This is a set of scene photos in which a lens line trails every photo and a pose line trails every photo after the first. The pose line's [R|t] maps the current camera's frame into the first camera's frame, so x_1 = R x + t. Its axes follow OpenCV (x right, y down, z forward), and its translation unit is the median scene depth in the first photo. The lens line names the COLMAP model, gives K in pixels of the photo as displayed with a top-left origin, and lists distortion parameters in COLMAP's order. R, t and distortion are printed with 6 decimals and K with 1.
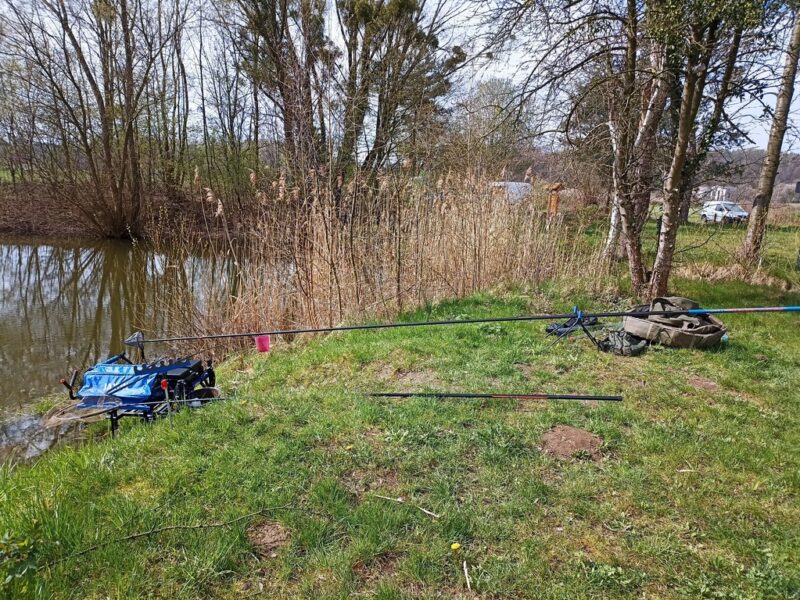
lens RADIAL K [[574.8, 0, 400.1], [0, 574.8, 310.8], [0, 0, 1]] dist [0.045782, -0.063906]
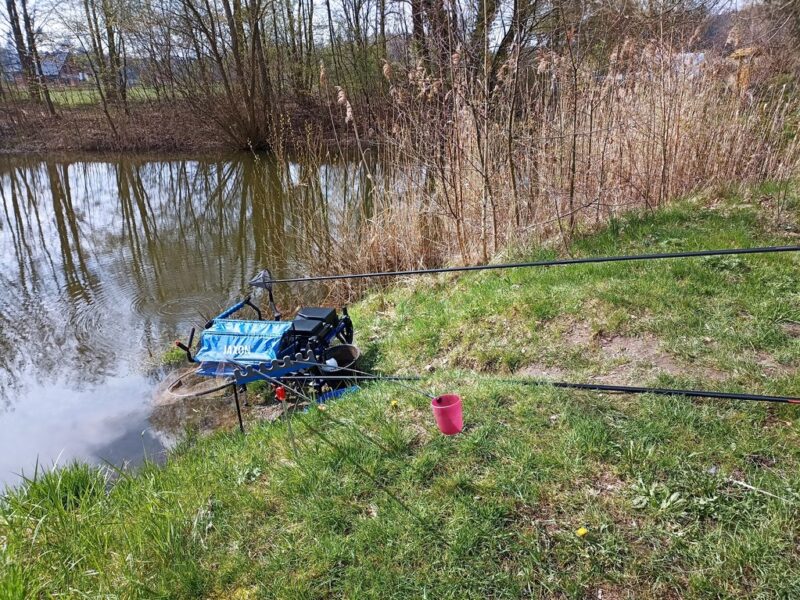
lens RADIAL K [[574.8, 0, 400.1], [0, 574.8, 310.8], [0, 0, 1]] dist [0.045782, -0.063906]
pose [[0.974722, 0.006760, -0.223318, -0.036076], [0.031034, 0.985755, 0.165298, -0.020869], [0.221254, -0.168051, 0.960628, 0.116983]]
